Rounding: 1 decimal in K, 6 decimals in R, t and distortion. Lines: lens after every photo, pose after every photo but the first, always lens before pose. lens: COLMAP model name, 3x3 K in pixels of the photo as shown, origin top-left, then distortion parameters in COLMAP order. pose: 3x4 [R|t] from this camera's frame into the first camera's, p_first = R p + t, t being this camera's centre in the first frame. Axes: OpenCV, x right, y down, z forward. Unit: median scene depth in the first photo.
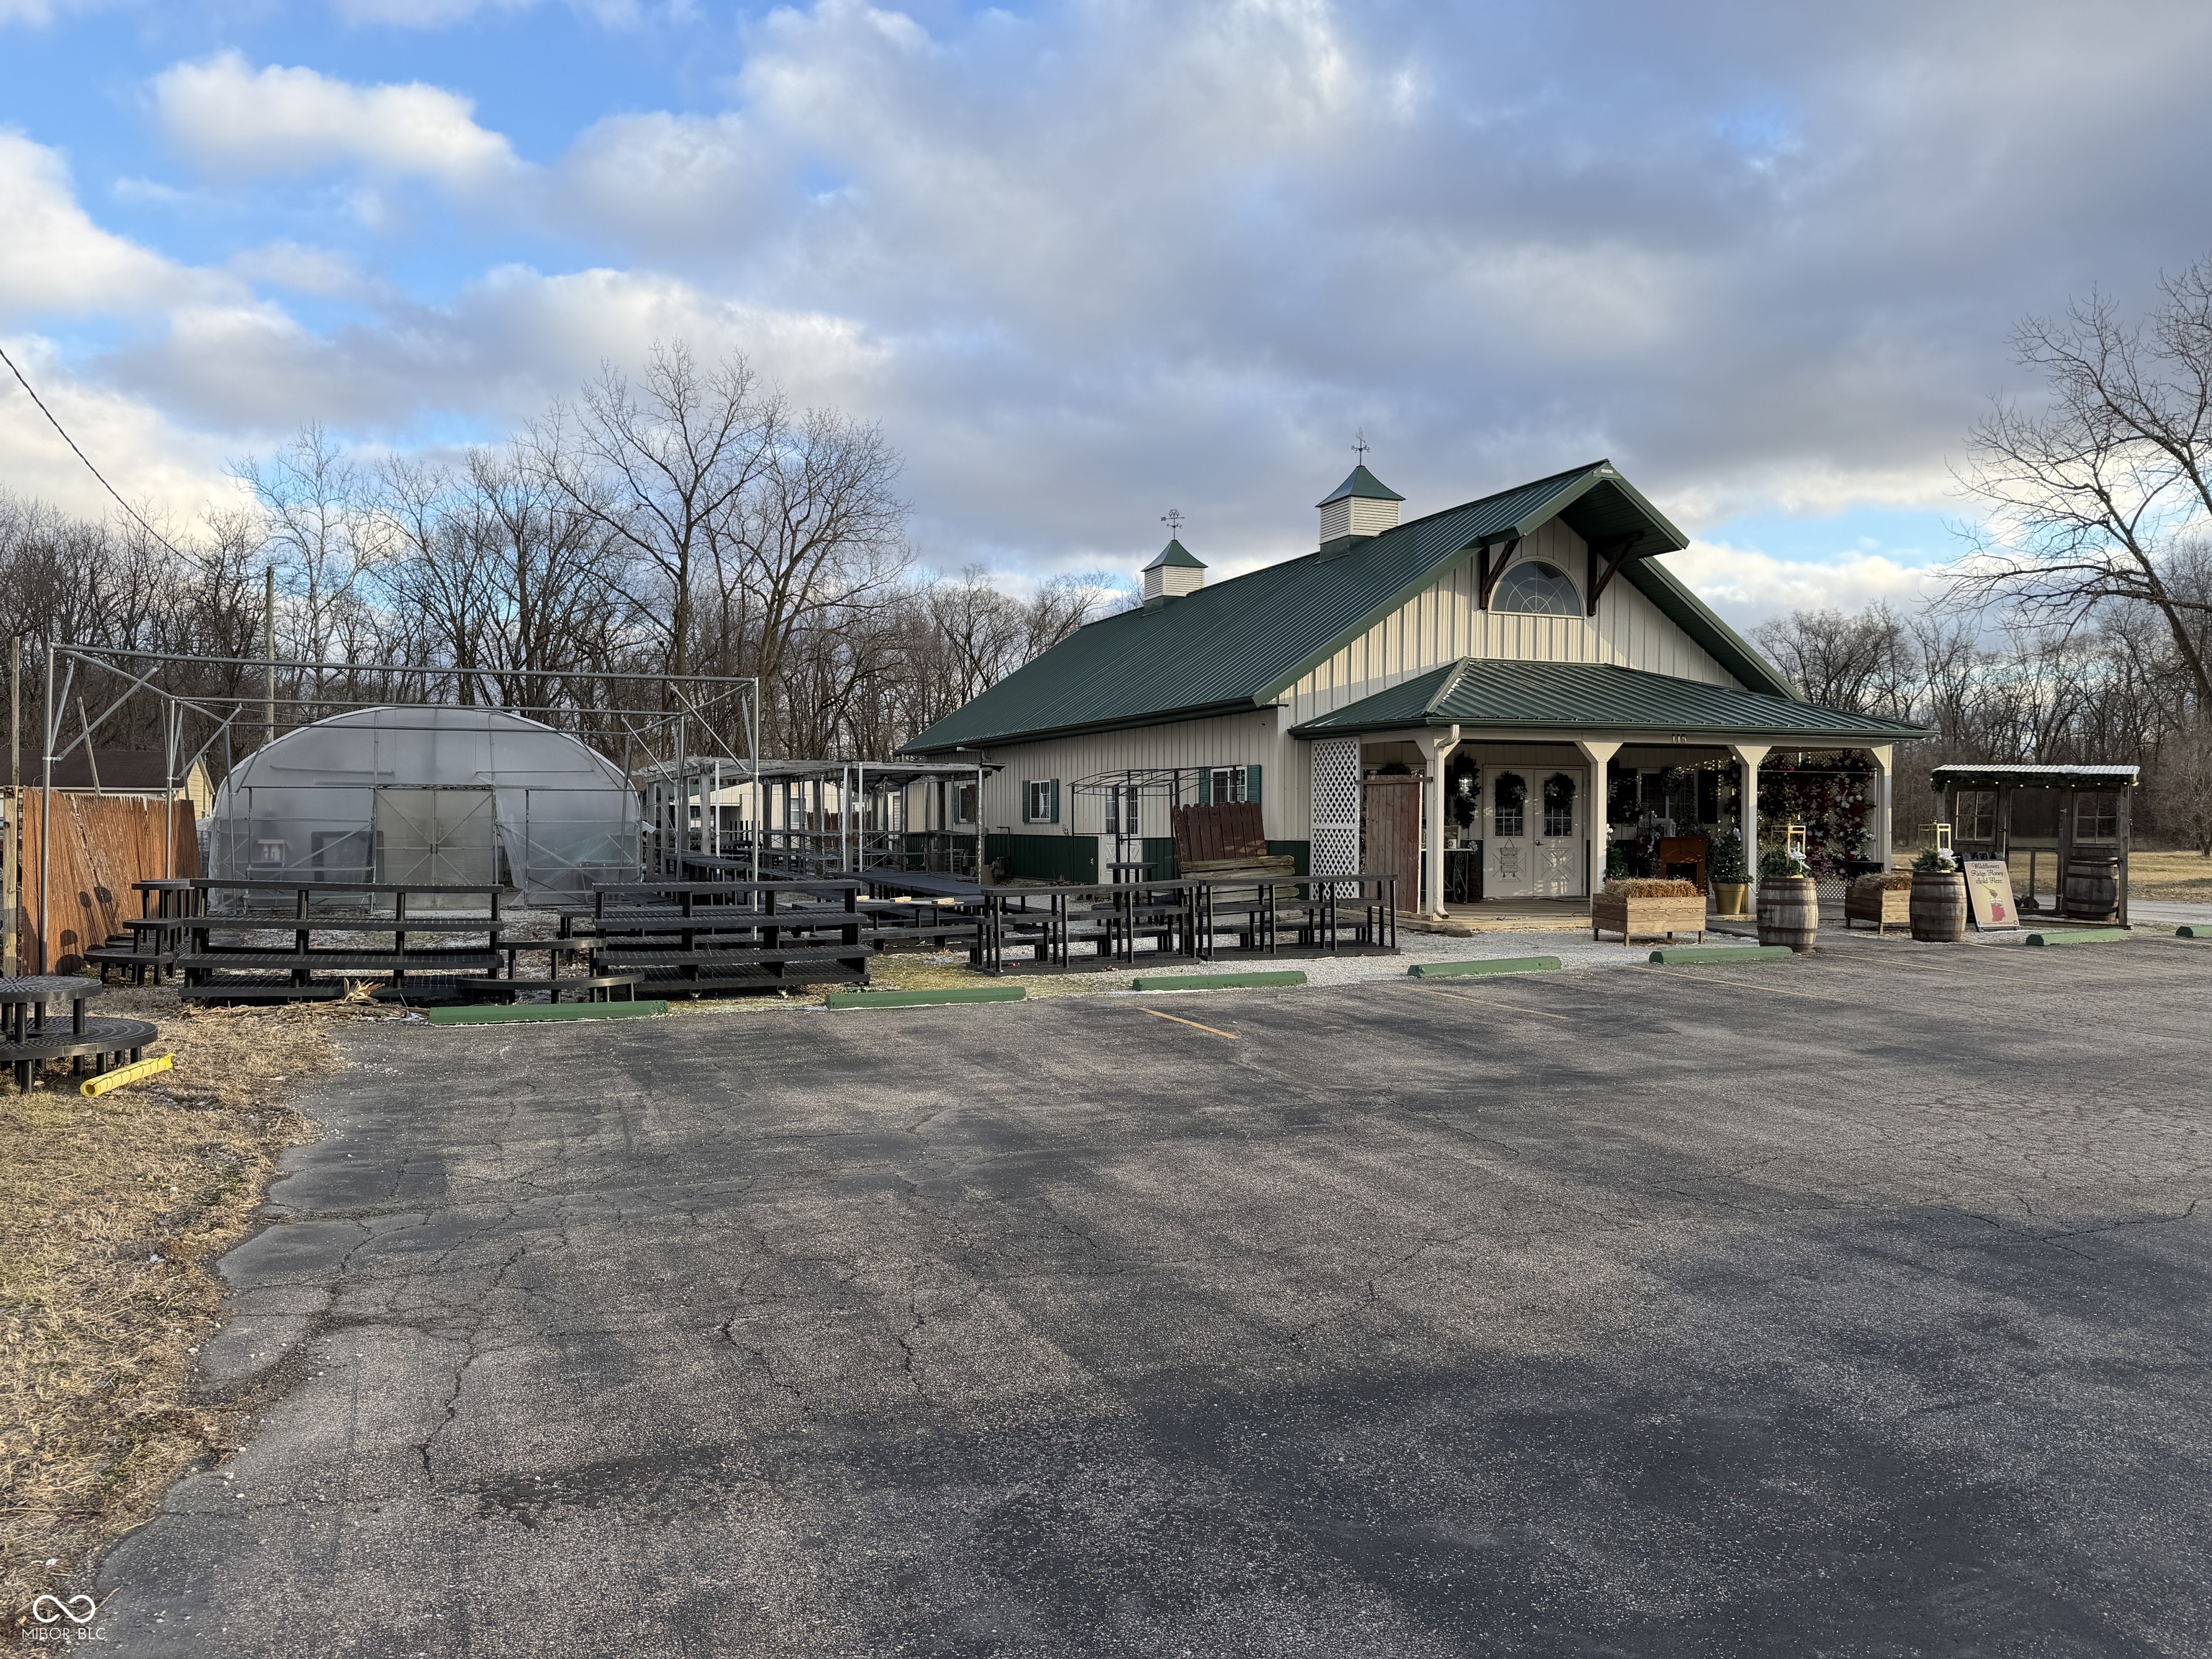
lens RADIAL K [[1541.0, 0, 1105.8], [0, 1541.0, 820.4], [0, 0, 1]] dist [0.069318, -0.092841]
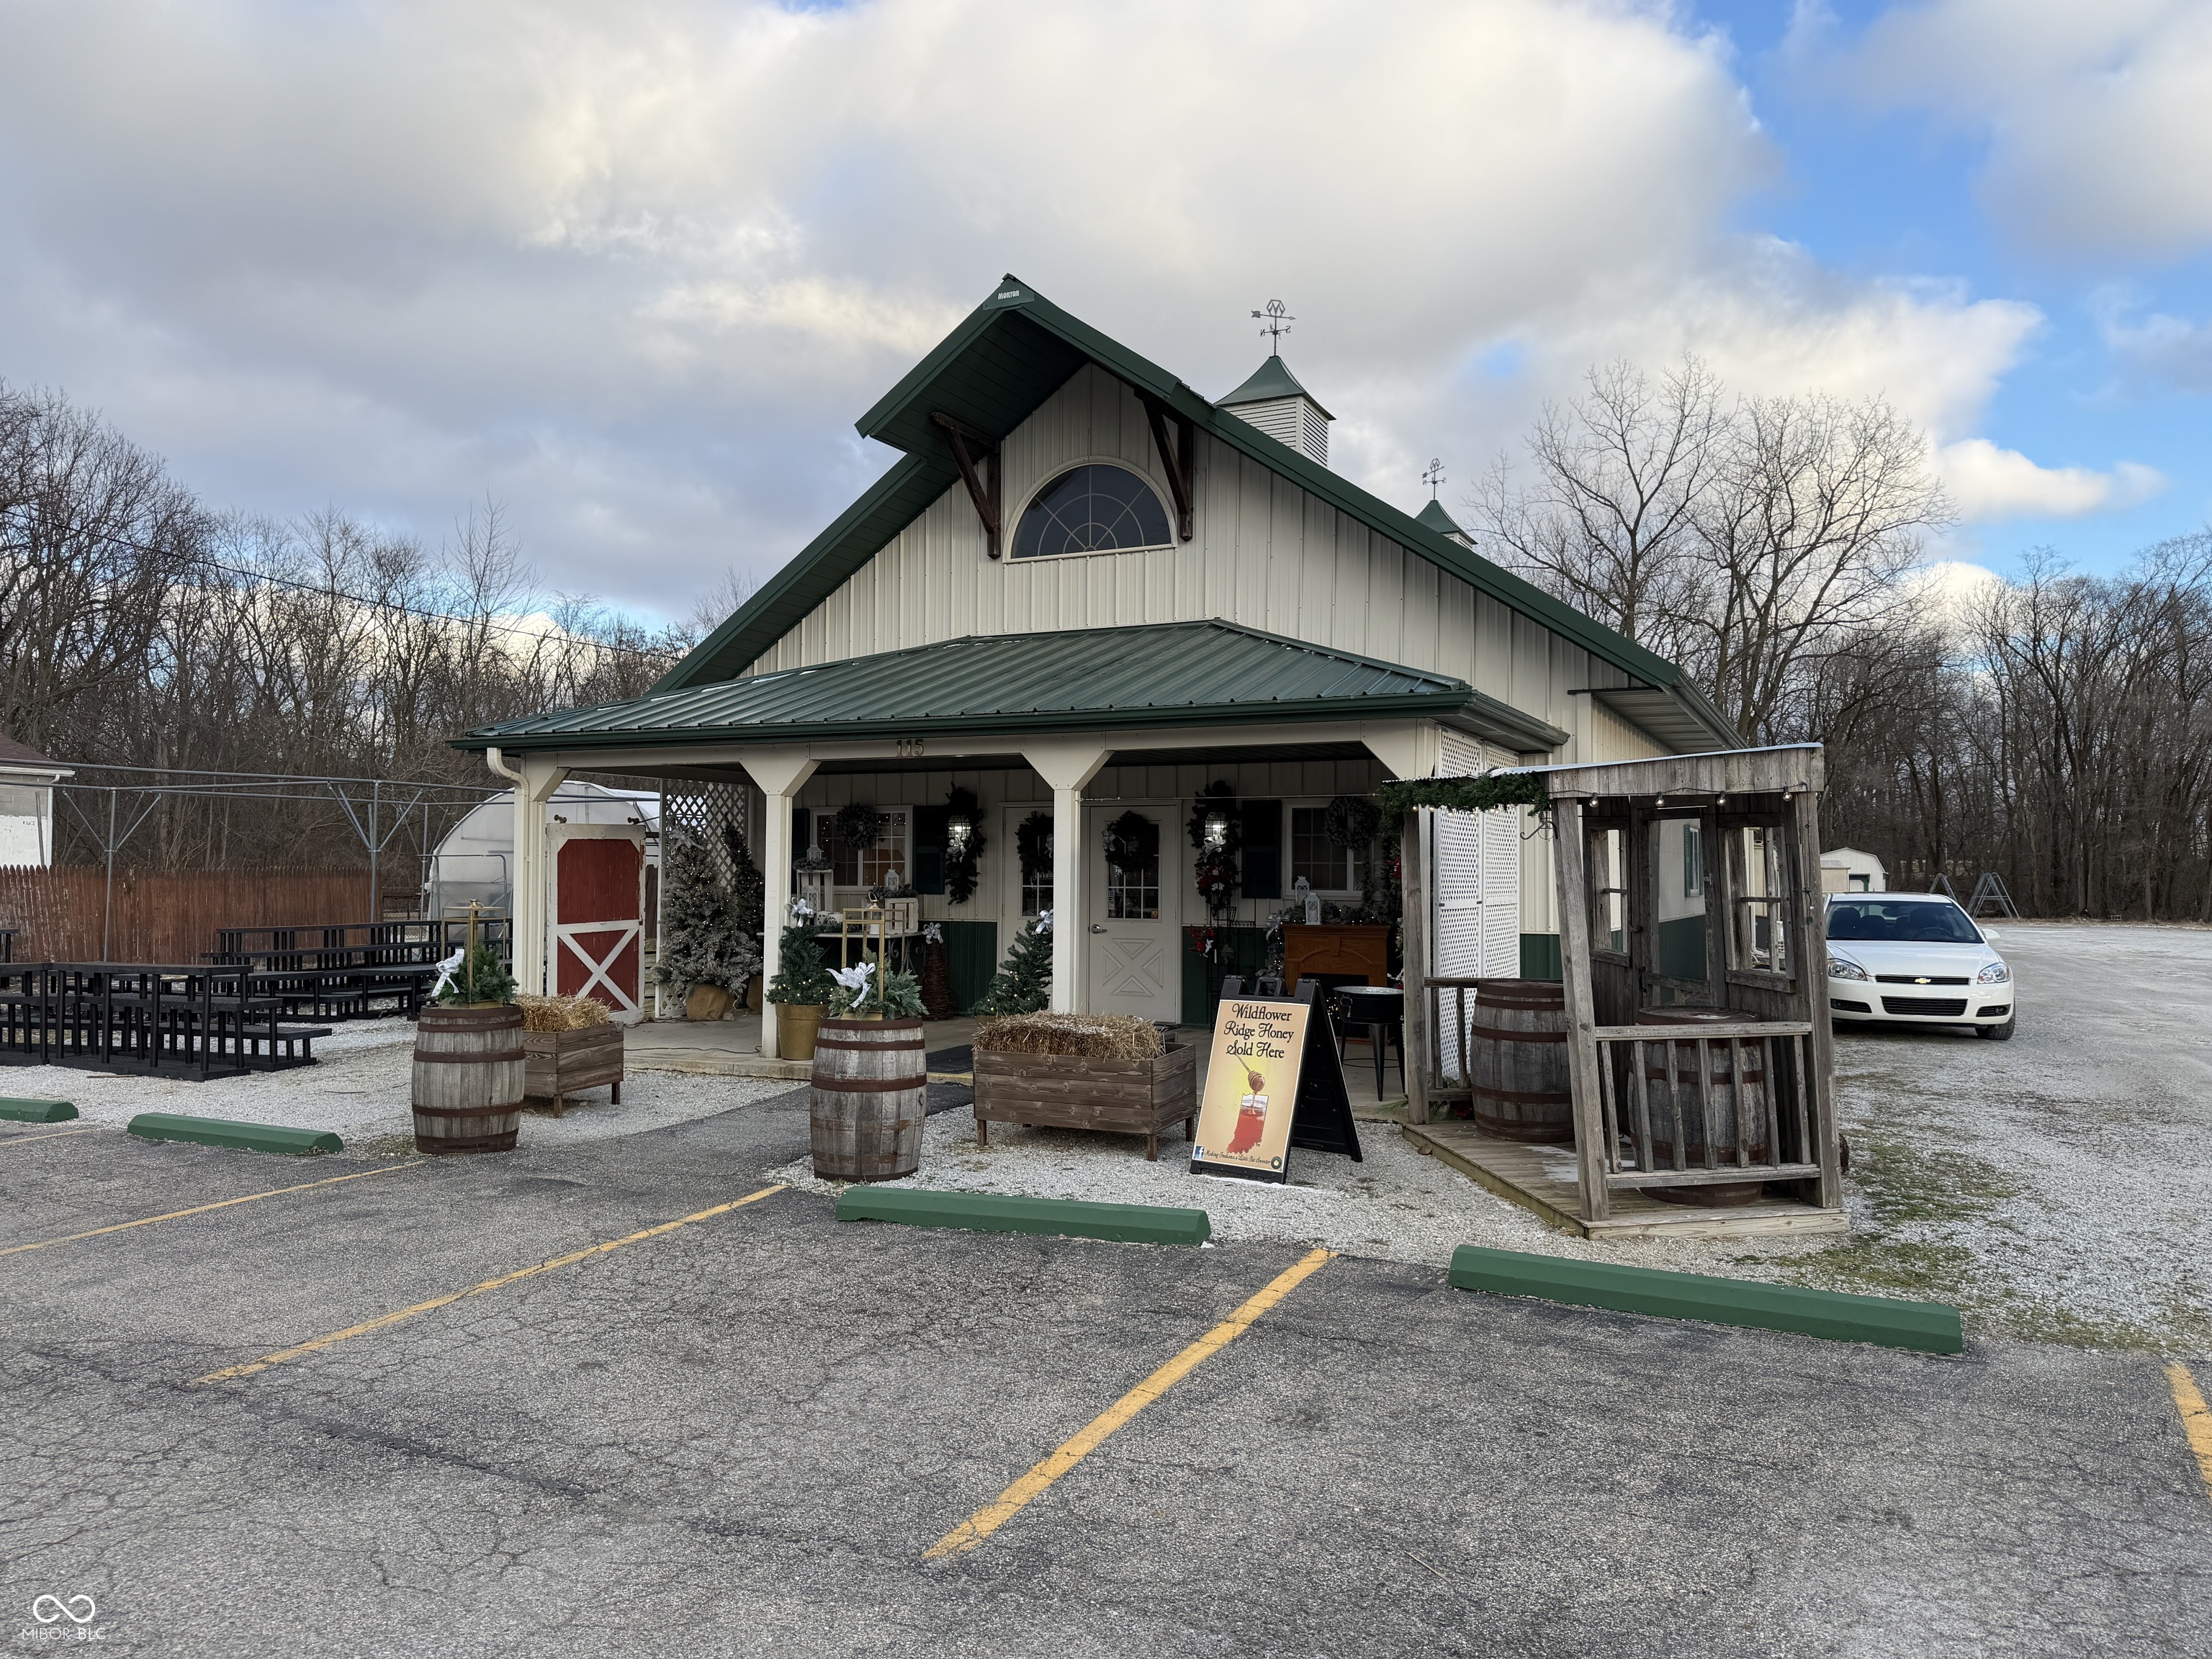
lens RADIAL K [[1541.0, 0, 1115.6], [0, 1541.0, 819.9], [0, 0, 1]] dist [0.069318, -0.092841]
pose [[0.656521, -0.025964, -0.753860, 0.751128], [-0.004364, 0.999260, -0.038216, -0.005083], [0.754295, 0.028379, 0.655922, 0.624827]]
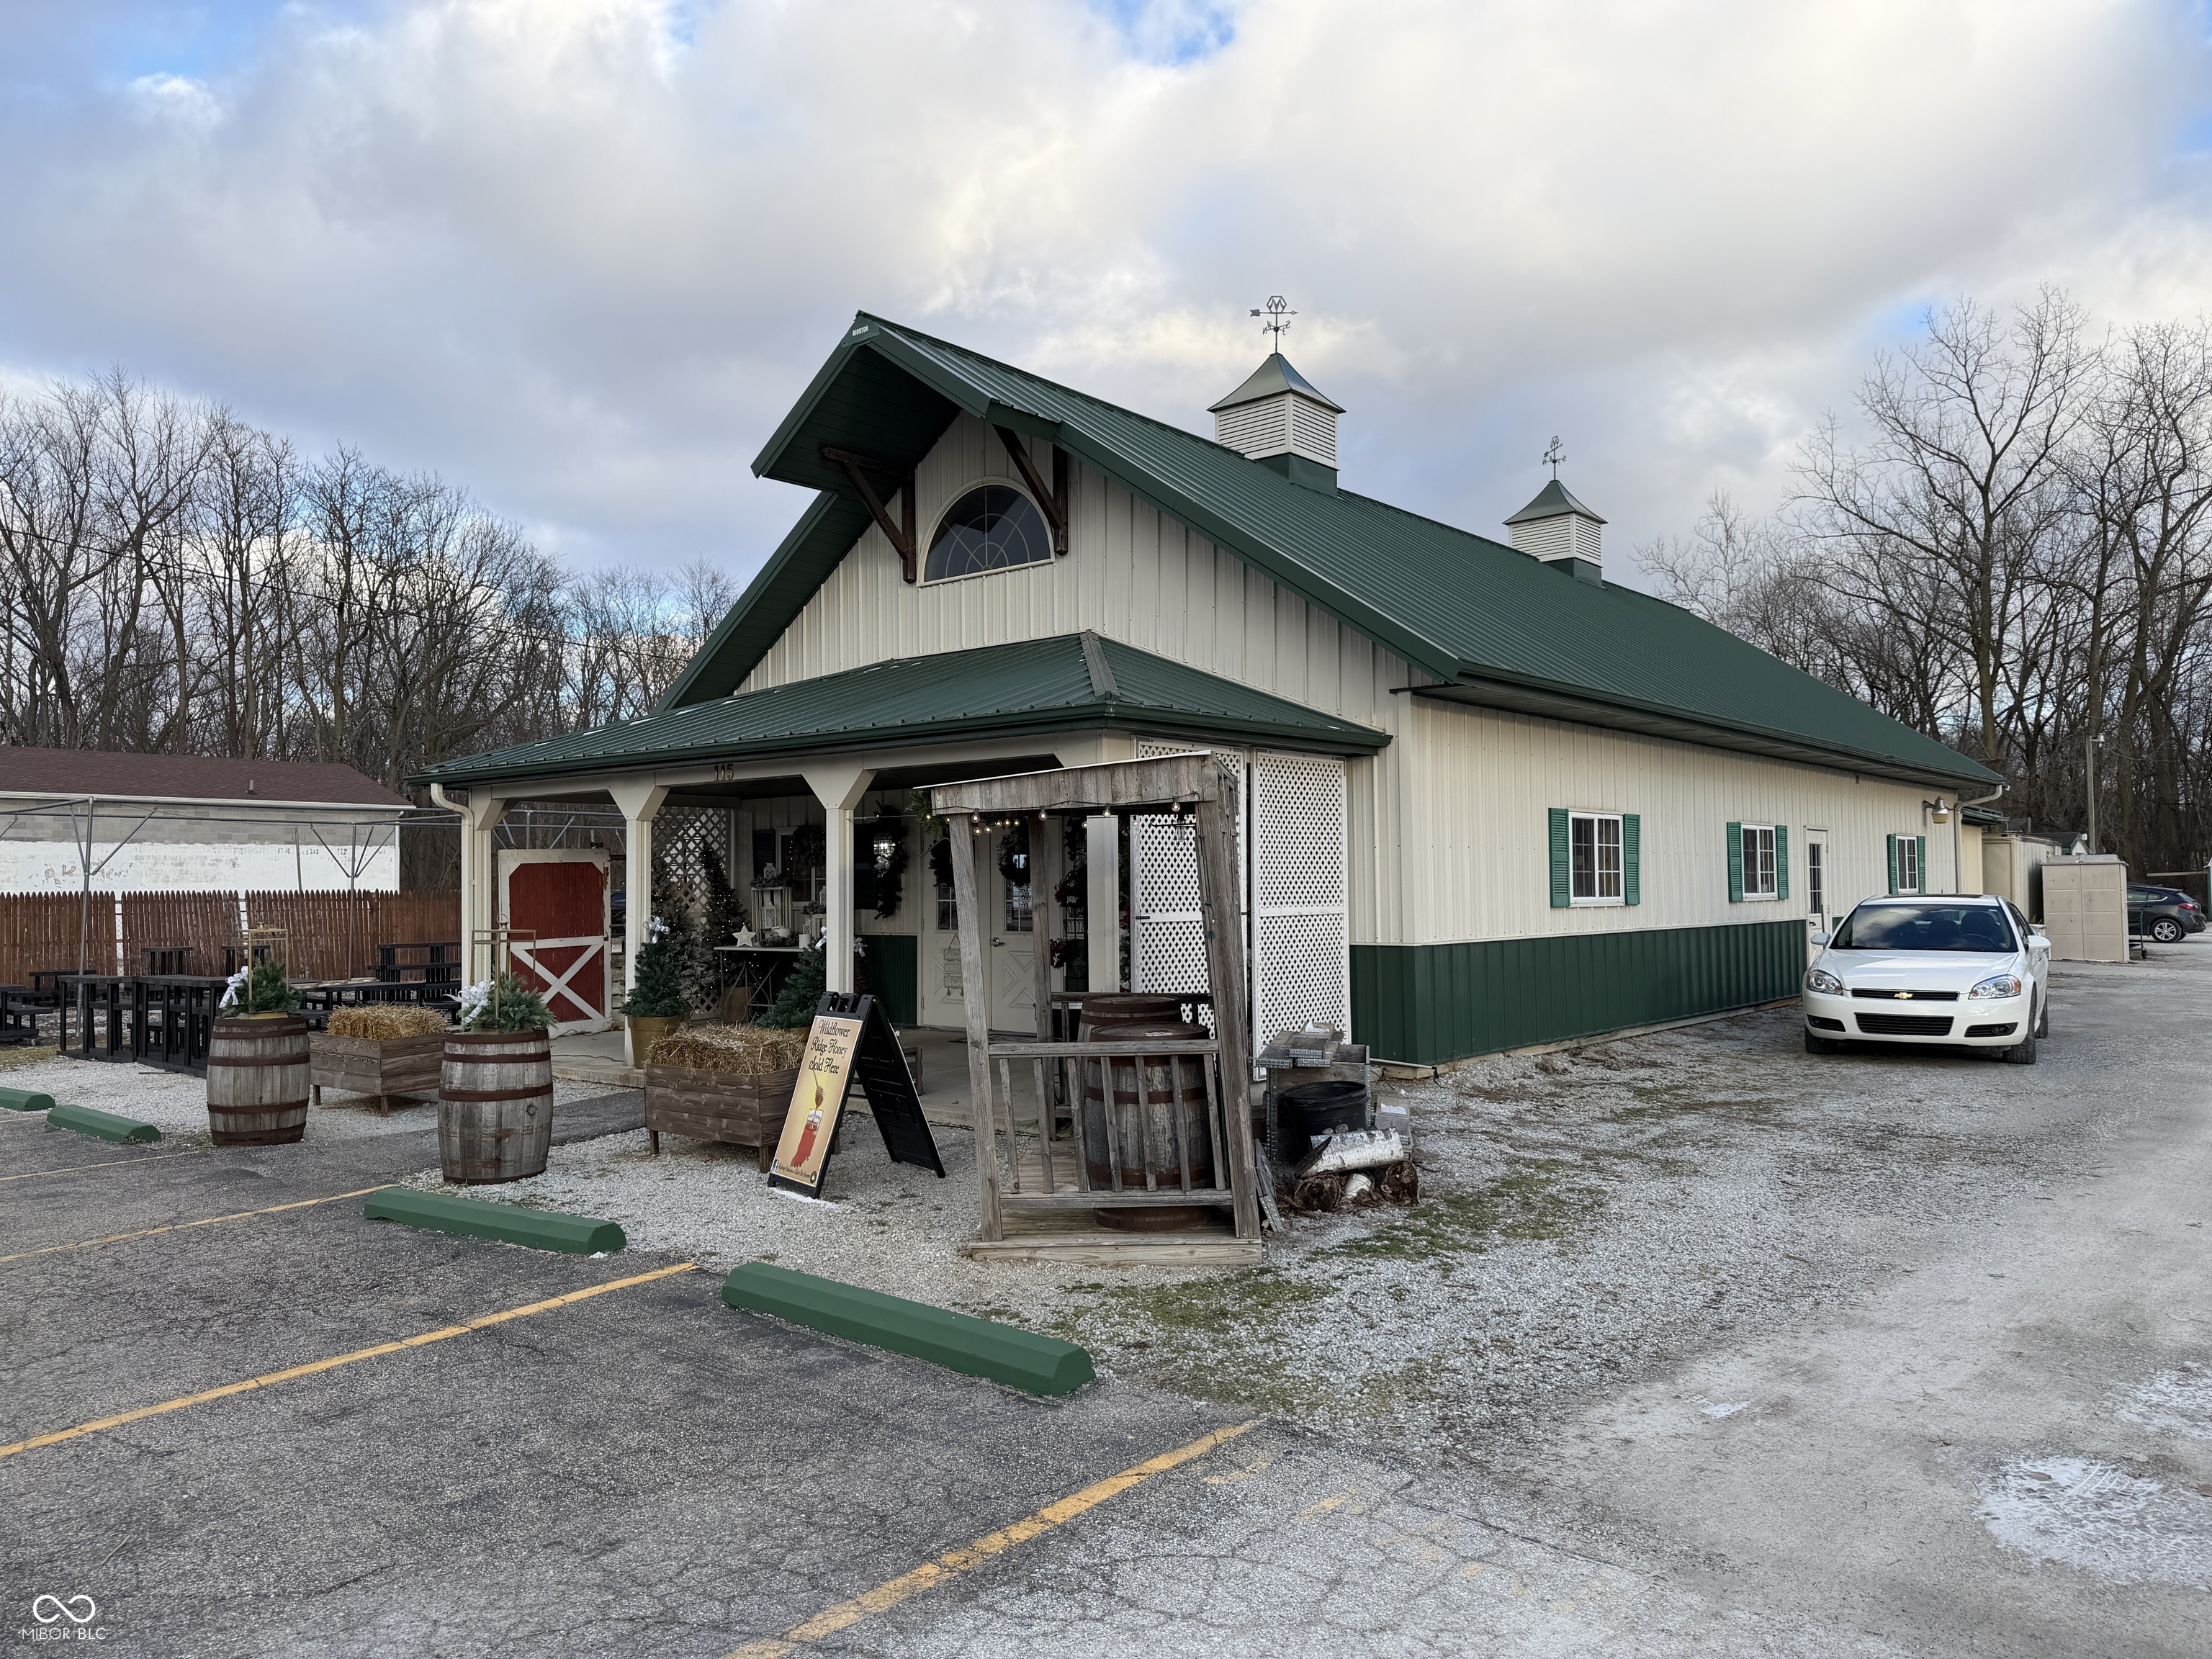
lens RADIAL K [[1541.0, 0, 1104.7], [0, 1541.0, 823.2], [0, 0, 1]] dist [0.069318, -0.092841]
pose [[0.450553, -0.041506, -0.891784, 0.859211], [0.009954, 0.999090, -0.041472, -0.006898], [0.892694, 0.009809, 0.450556, 0.779963]]
